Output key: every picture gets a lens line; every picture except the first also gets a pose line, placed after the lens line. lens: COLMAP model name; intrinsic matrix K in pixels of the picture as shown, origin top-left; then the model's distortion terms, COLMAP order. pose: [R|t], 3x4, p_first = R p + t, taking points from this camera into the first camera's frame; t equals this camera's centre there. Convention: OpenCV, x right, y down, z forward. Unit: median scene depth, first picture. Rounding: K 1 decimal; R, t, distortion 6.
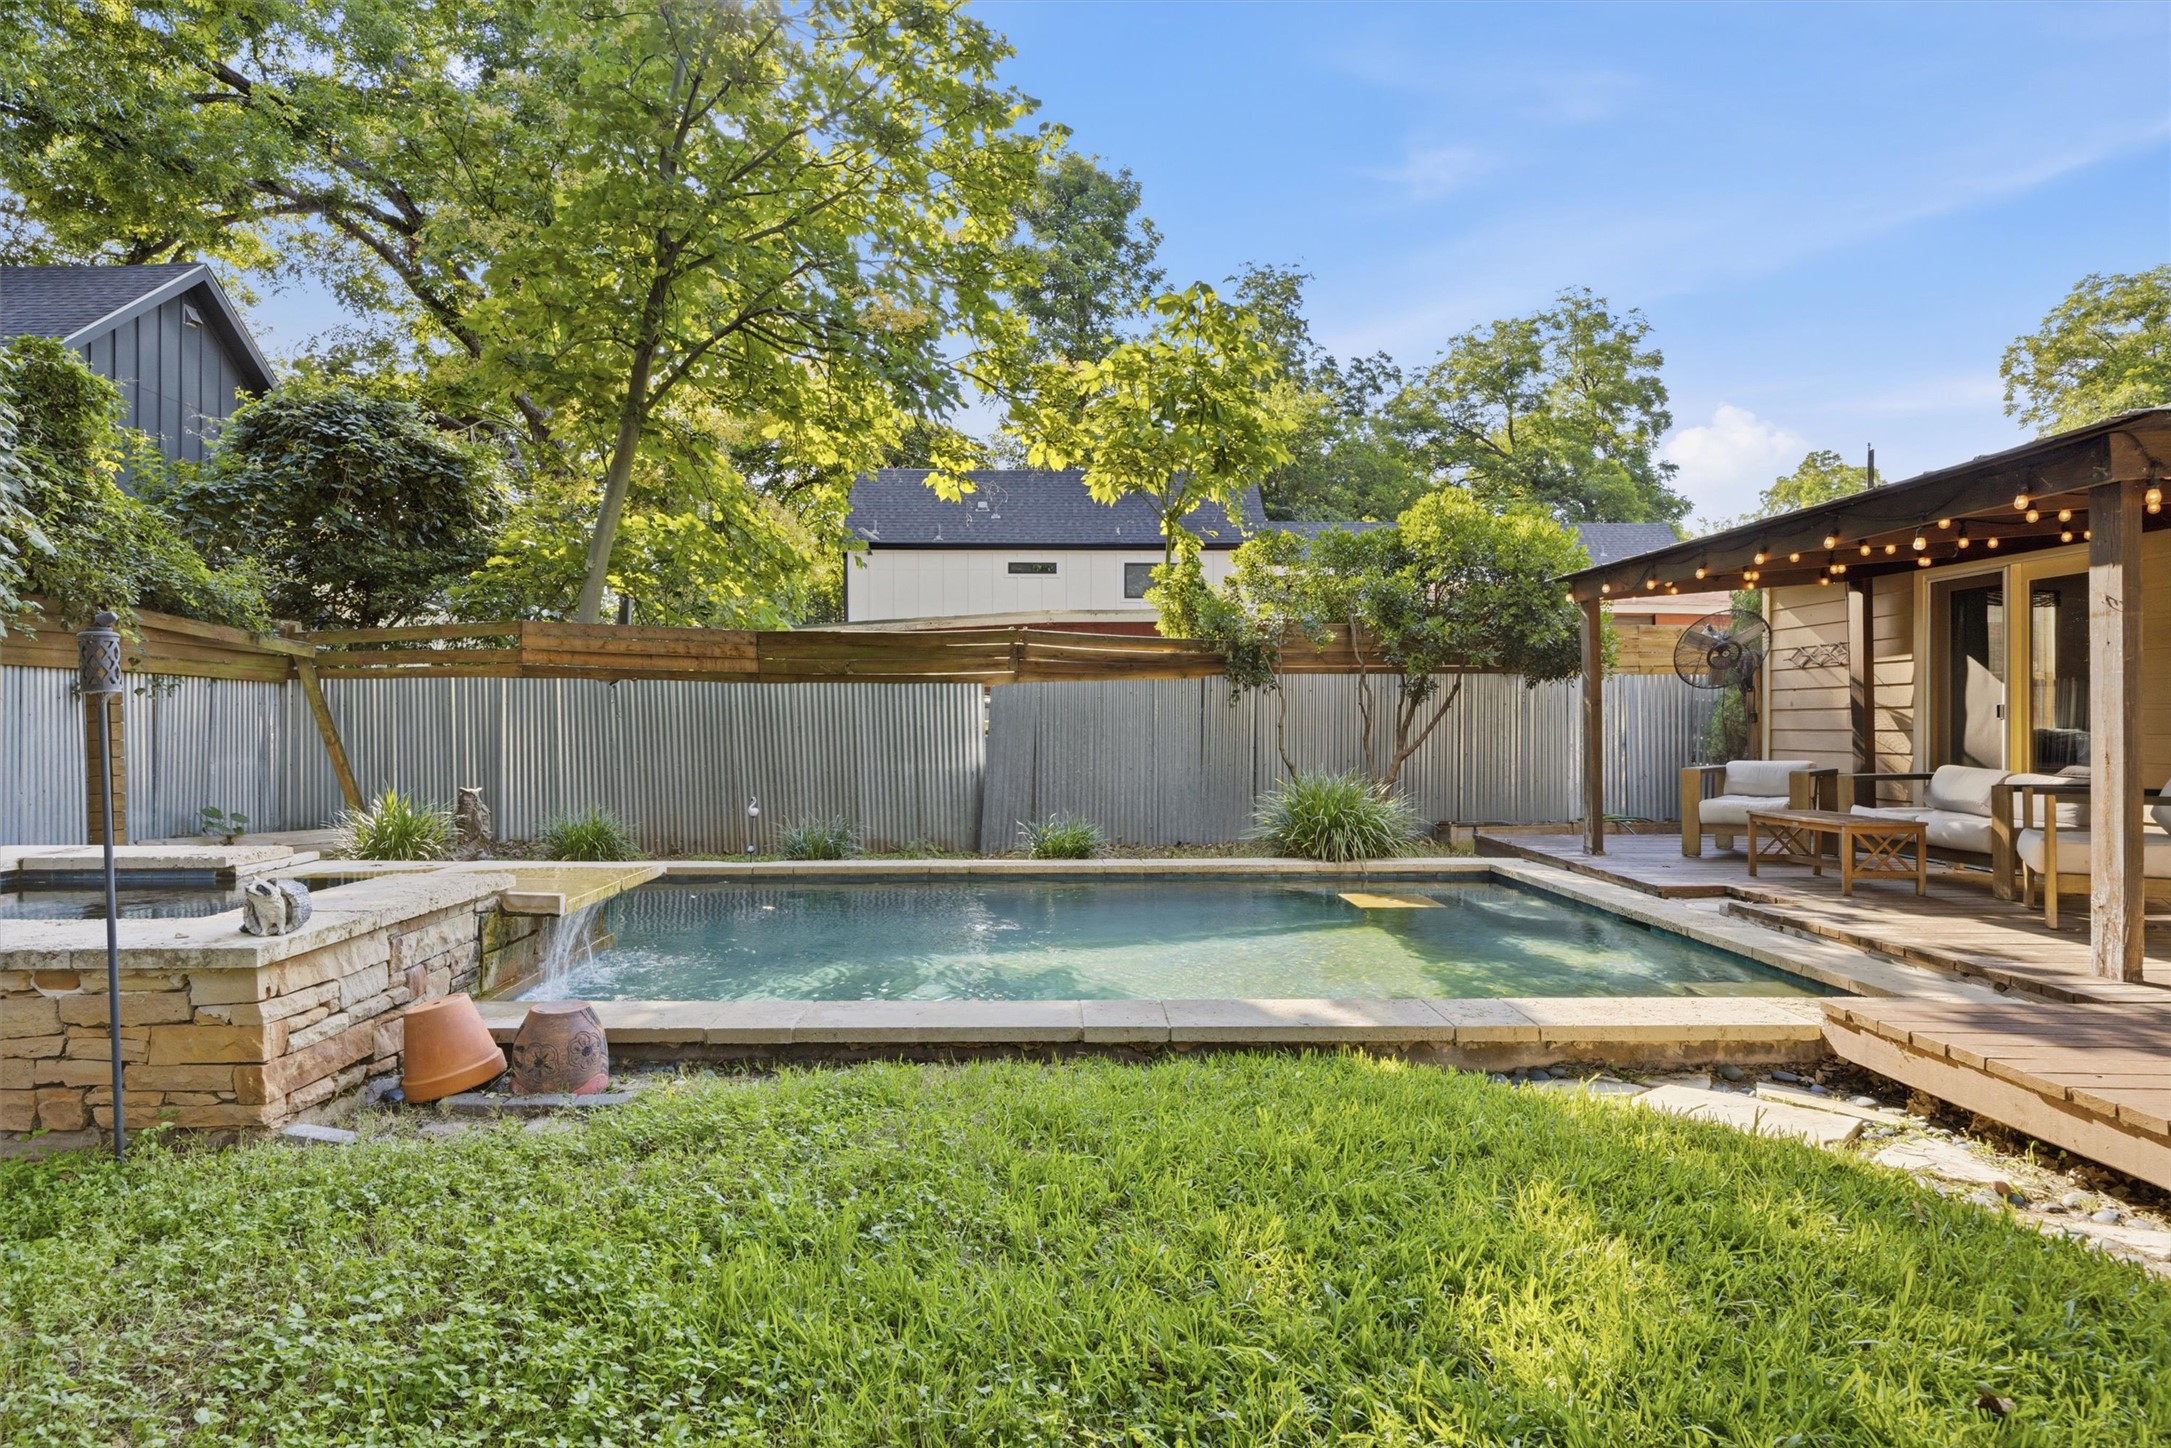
lens RADIAL K [[1182.5, 0, 1073.6], [0, 1182.5, 742.6], [0, 0, 1]] dist [-0.001619, -0.000350]
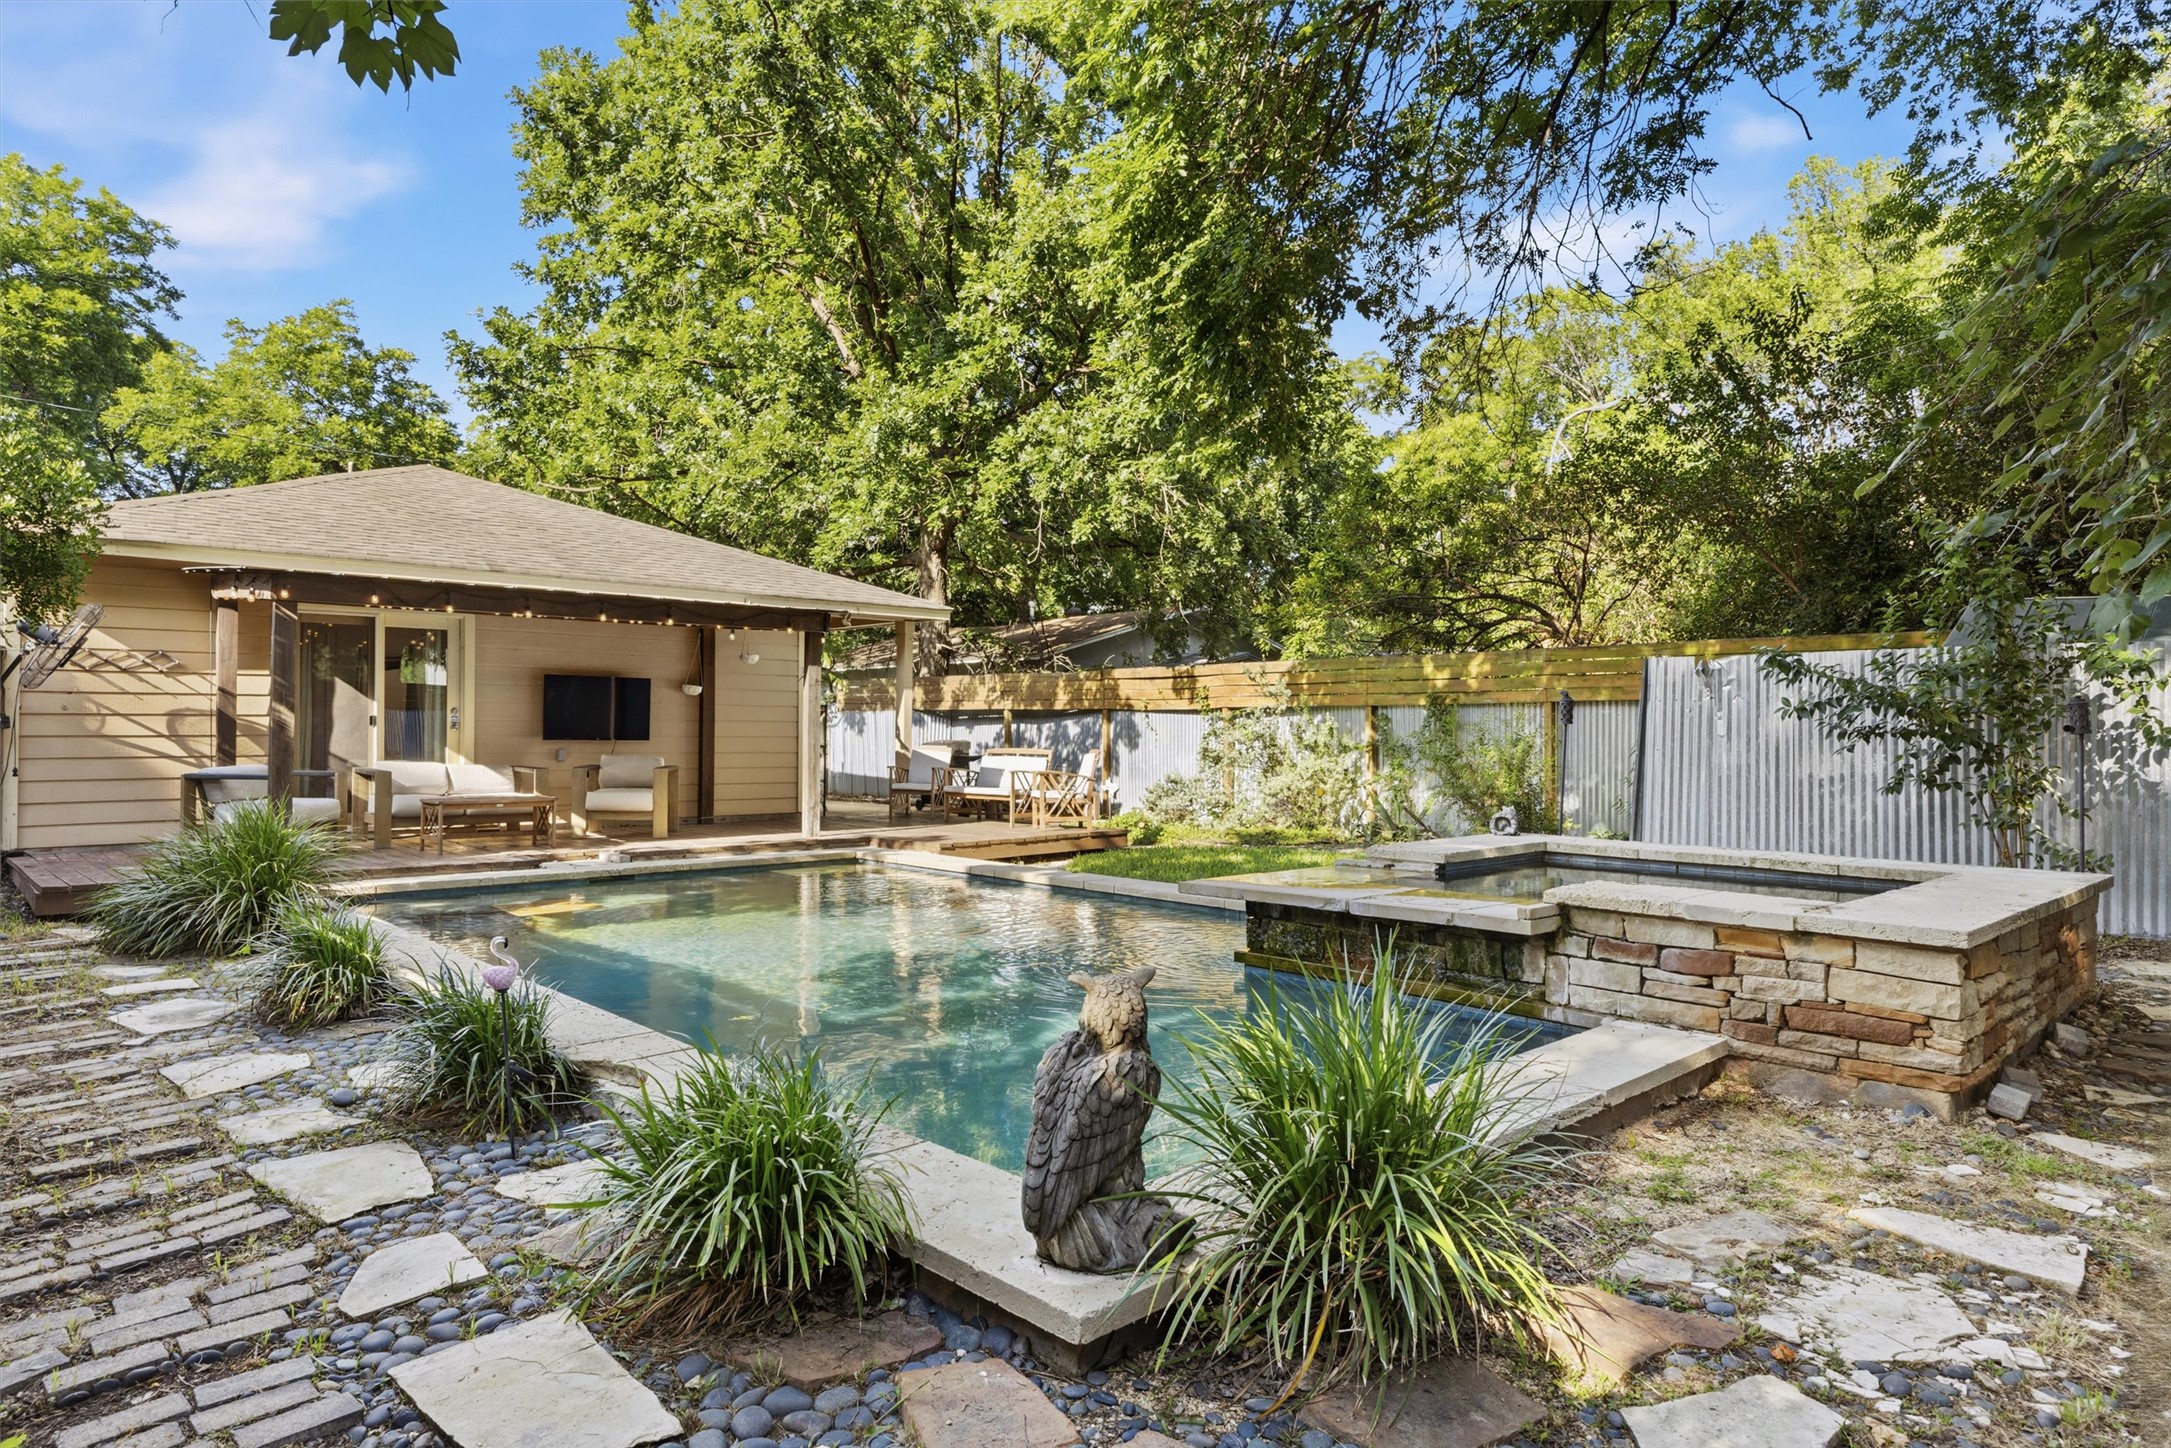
lens RADIAL K [[1282.8, 0, 1066.6], [0, 1282.8, 723.1], [0, 0, 1]] dist [-0.006975, -0.000602]
pose [[-0.650696, 0.000818, 0.759338, -0.742749], [0.010251, 0.999918, 0.007708, -0.023558], [-0.759269, 0.012800, -0.650651, 1.194647]]
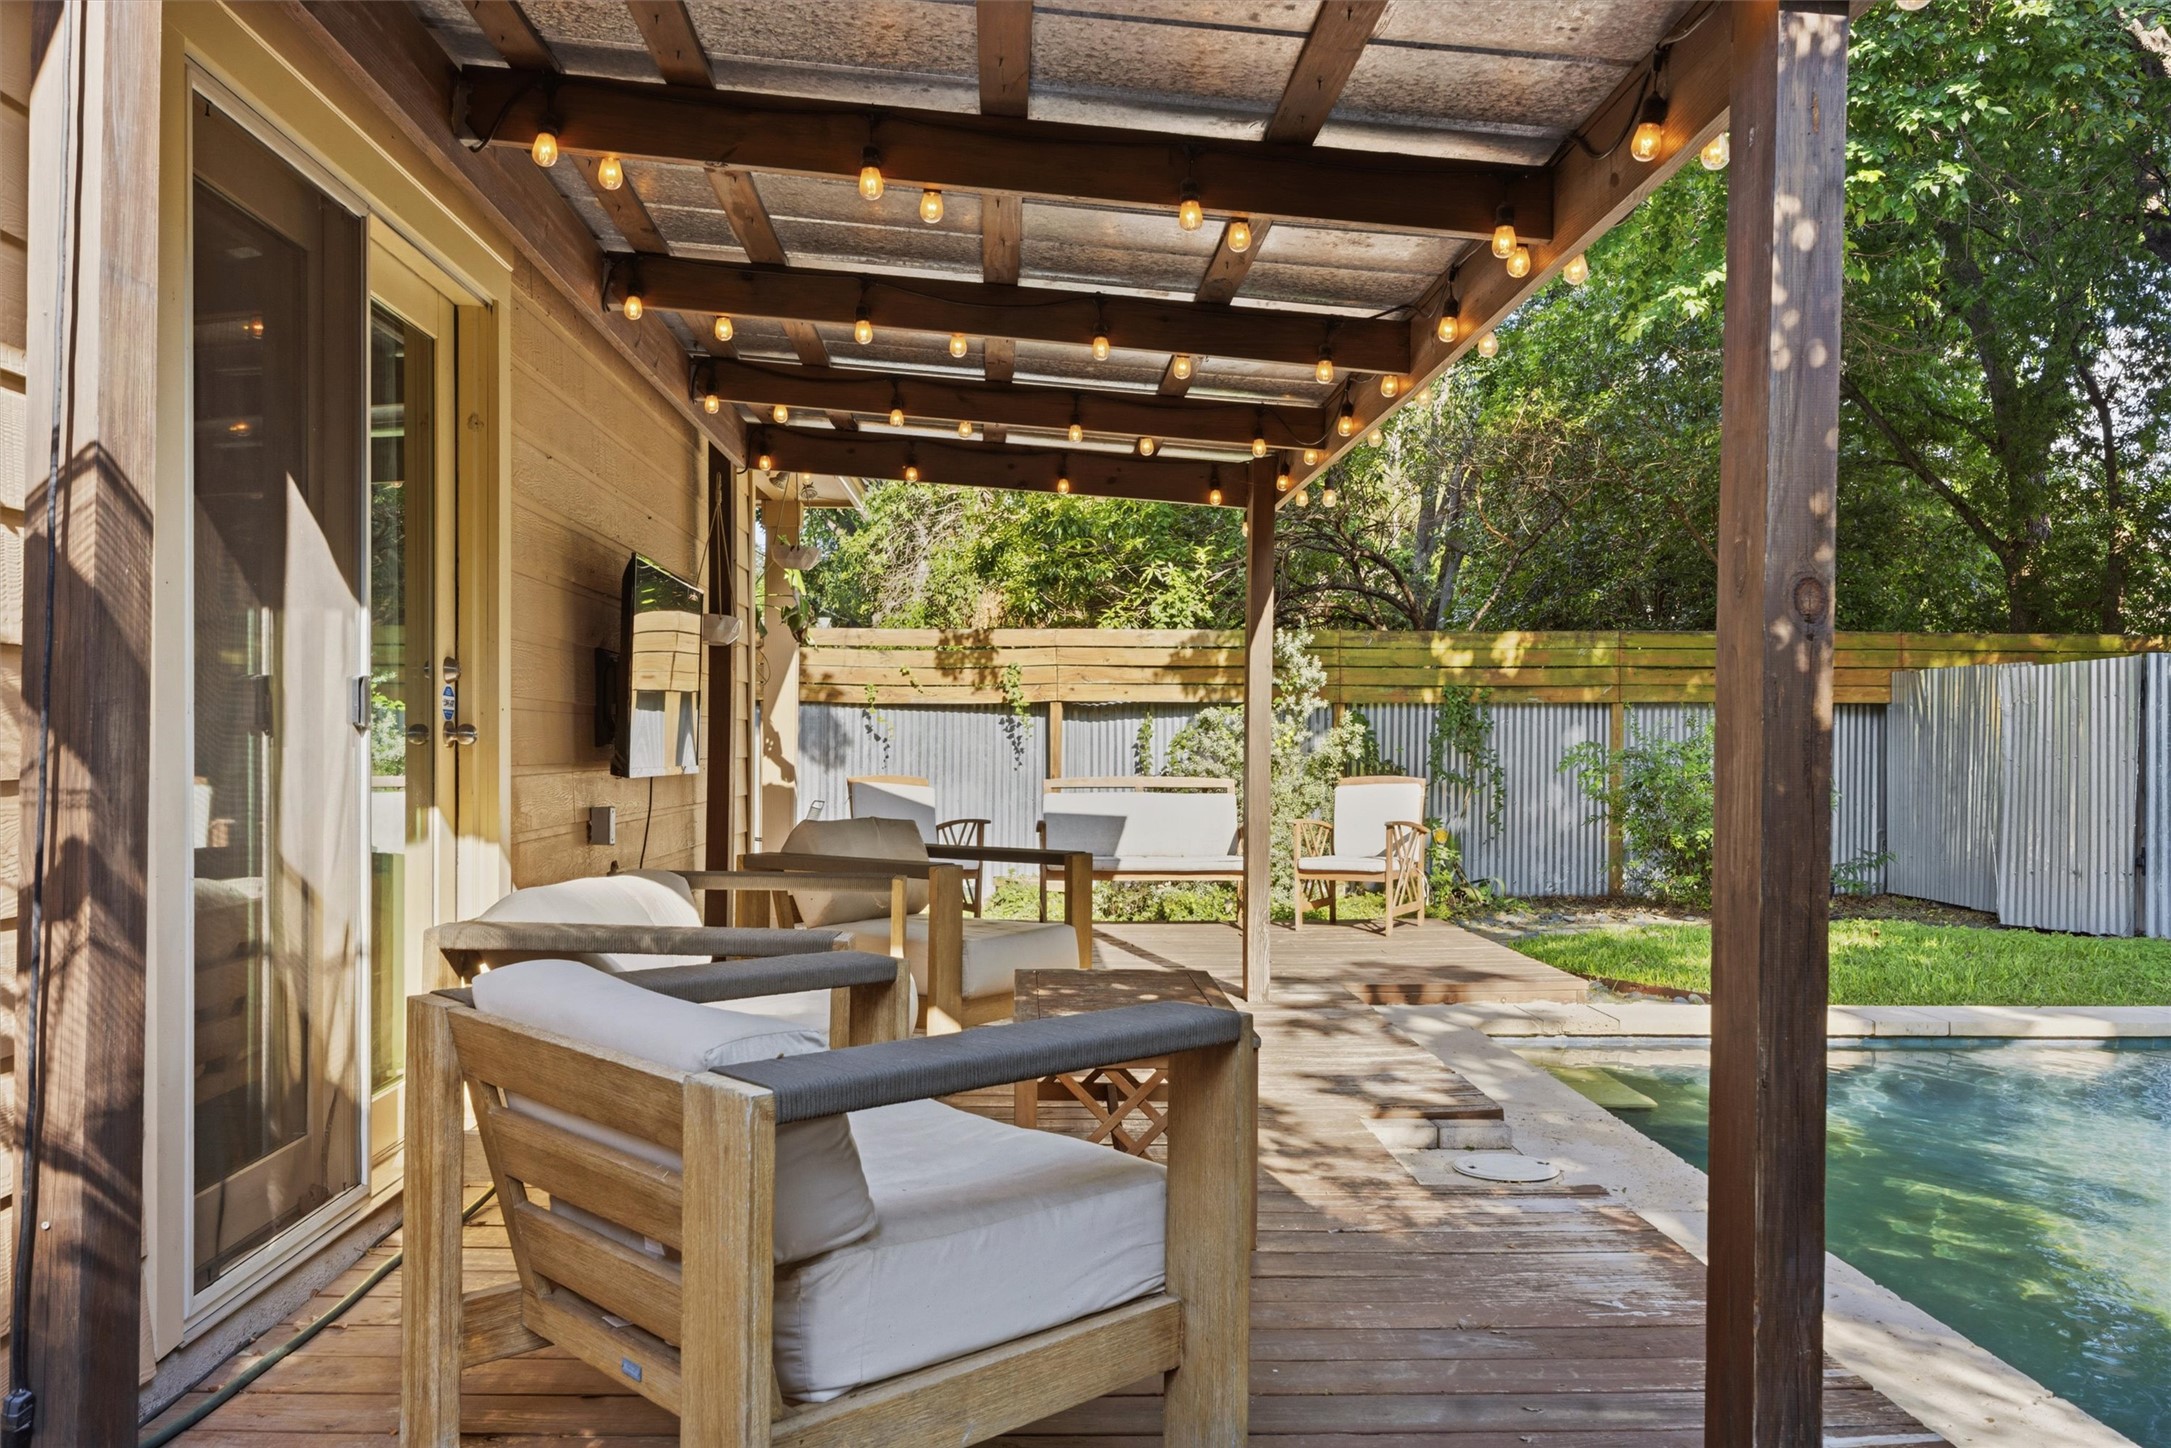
lens RADIAL K [[1662.6, 0, 1087.0], [0, 1662.6, 728.9], [0, 0, 1]] dist [0.002334, -0.002335]
pose [[-0.999905, -0.000640, 0.013770, 0.518834], [-0.000491, 0.999941, 0.010843, -0.020950], [-0.013777, 0.010835, -0.999846, 1.257140]]
